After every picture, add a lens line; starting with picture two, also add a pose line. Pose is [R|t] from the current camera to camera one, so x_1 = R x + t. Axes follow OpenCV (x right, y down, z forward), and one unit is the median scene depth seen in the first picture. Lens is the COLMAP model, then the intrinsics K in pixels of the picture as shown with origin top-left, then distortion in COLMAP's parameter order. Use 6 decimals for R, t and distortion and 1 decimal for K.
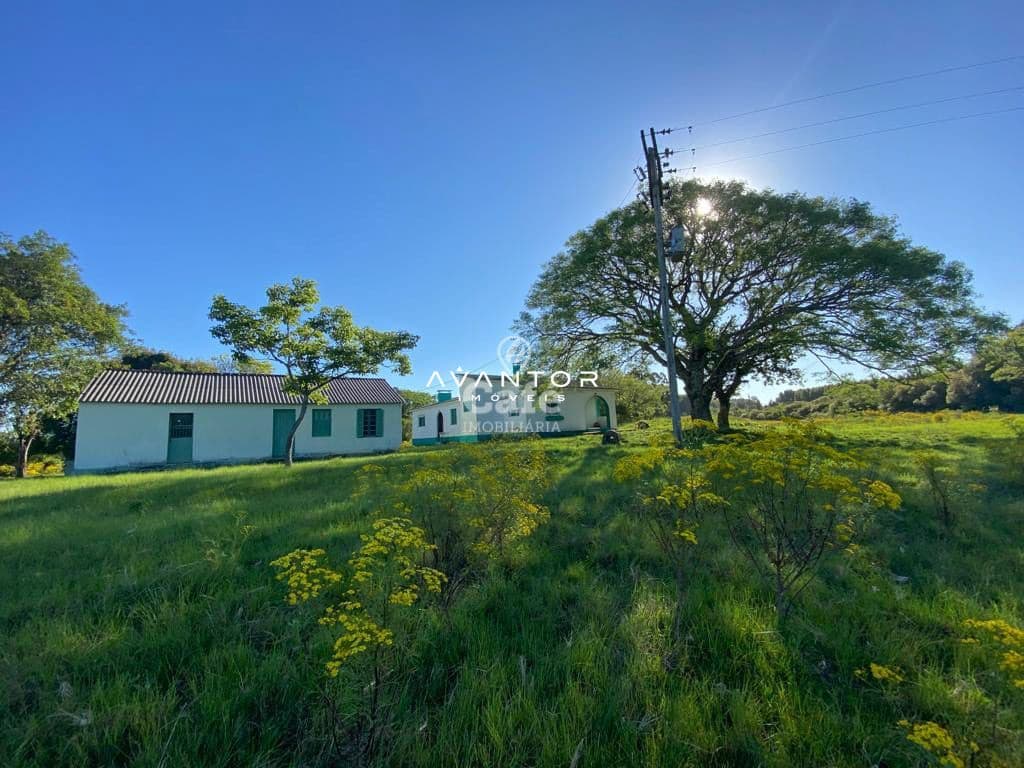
lens RADIAL K [[403.4, 0, 512.0], [0, 403.4, 384.0], [0, 0, 1]] dist [-0.021432, -0.000078]
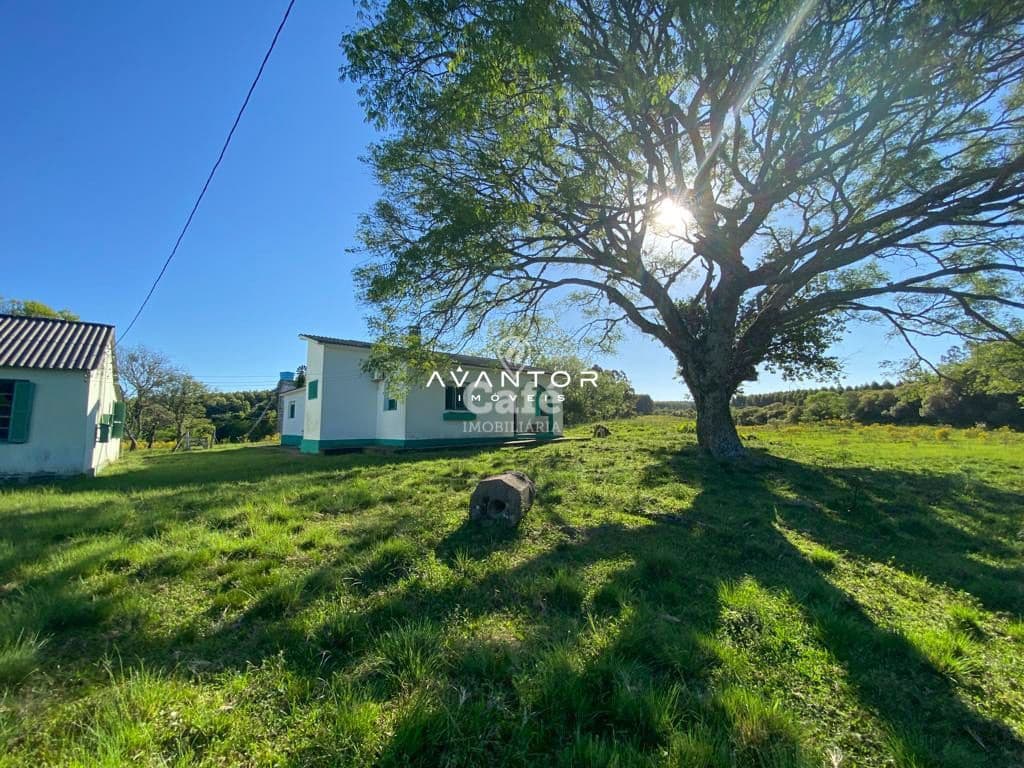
lens RADIAL K [[418.3, 0, 512.0], [0, 418.3, 384.0], [0, 0, 1]] dist [0.000249, 0.000042]
pose [[0.993448, 0.050292, 0.102627, 0.043408], [-0.052247, 0.998499, 0.016446, 0.008429], [-0.101646, -0.021700, 0.994584, 0.137586]]
